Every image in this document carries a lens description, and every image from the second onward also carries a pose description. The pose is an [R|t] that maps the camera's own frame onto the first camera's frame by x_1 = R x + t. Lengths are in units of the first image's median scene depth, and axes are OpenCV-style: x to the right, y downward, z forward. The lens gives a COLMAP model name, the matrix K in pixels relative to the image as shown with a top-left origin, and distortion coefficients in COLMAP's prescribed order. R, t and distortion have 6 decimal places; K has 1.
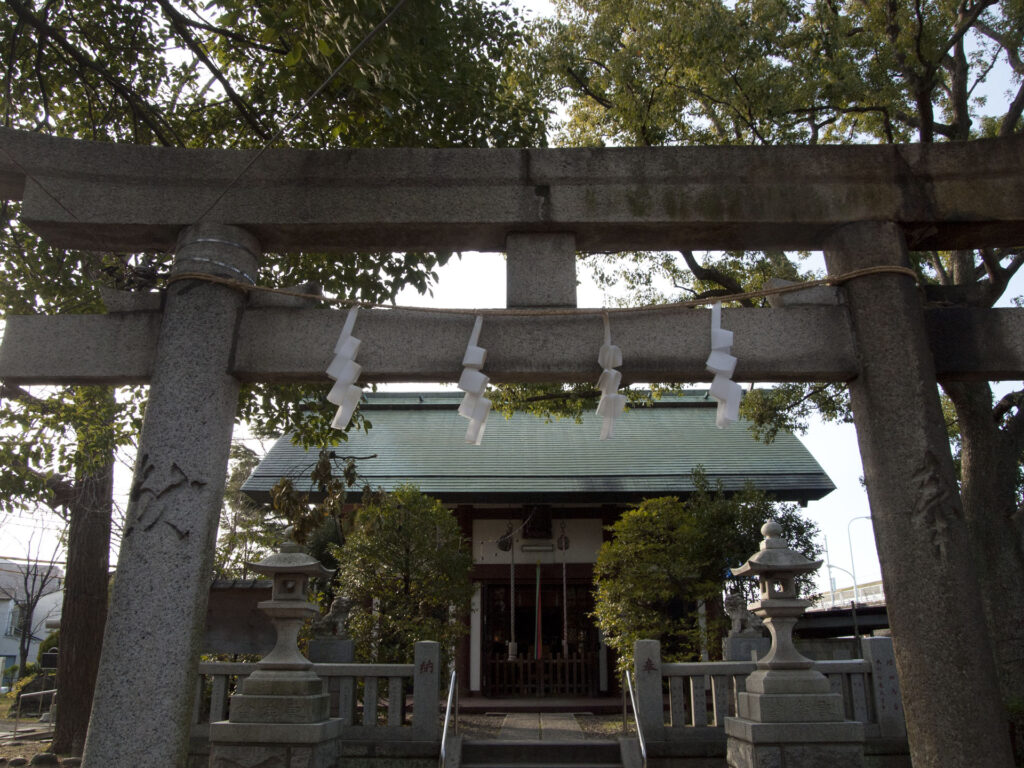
lens RADIAL K [[825.6, 0, 510.3], [0, 825.6, 379.9], [0, 0, 1]] dist [-0.069673, 0.030204]
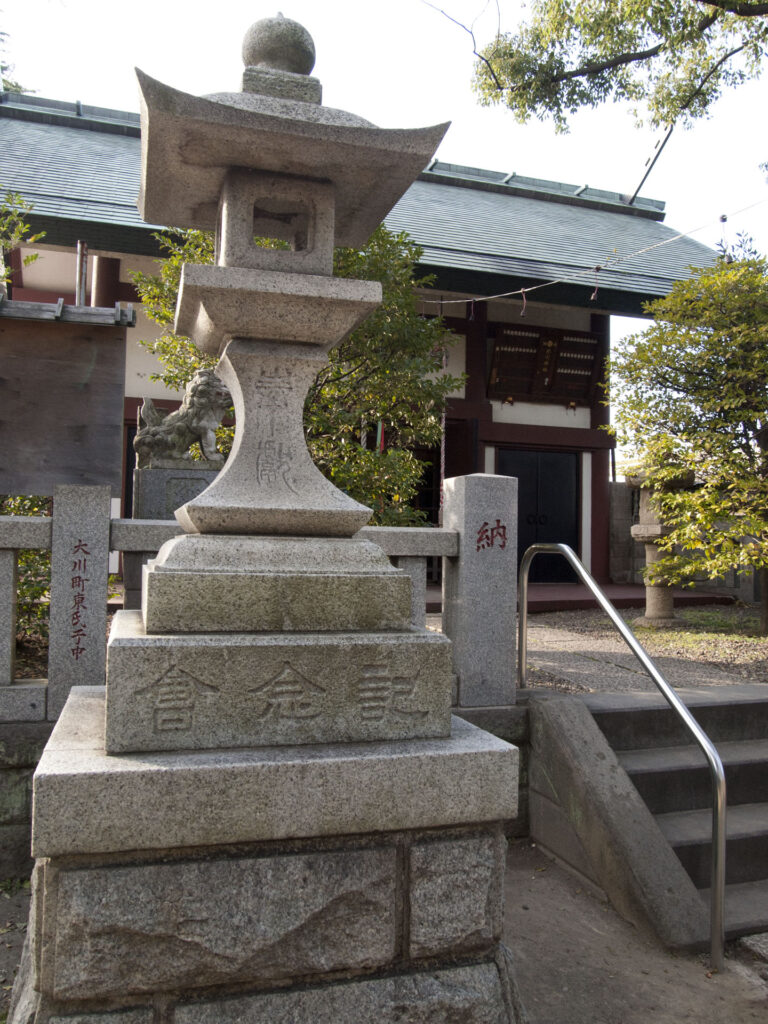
lens RADIAL K [[825.6, 0, 387.3], [0, 825.6, 507.3], [0, 0, 1]] dist [-0.069673, 0.030204]
pose [[0.948191, 0.033443, 0.315935, -0.320439], [-0.122675, 0.955858, 0.266994, 0.265844], [-0.293060, -0.291918, 0.910439, 0.732847]]
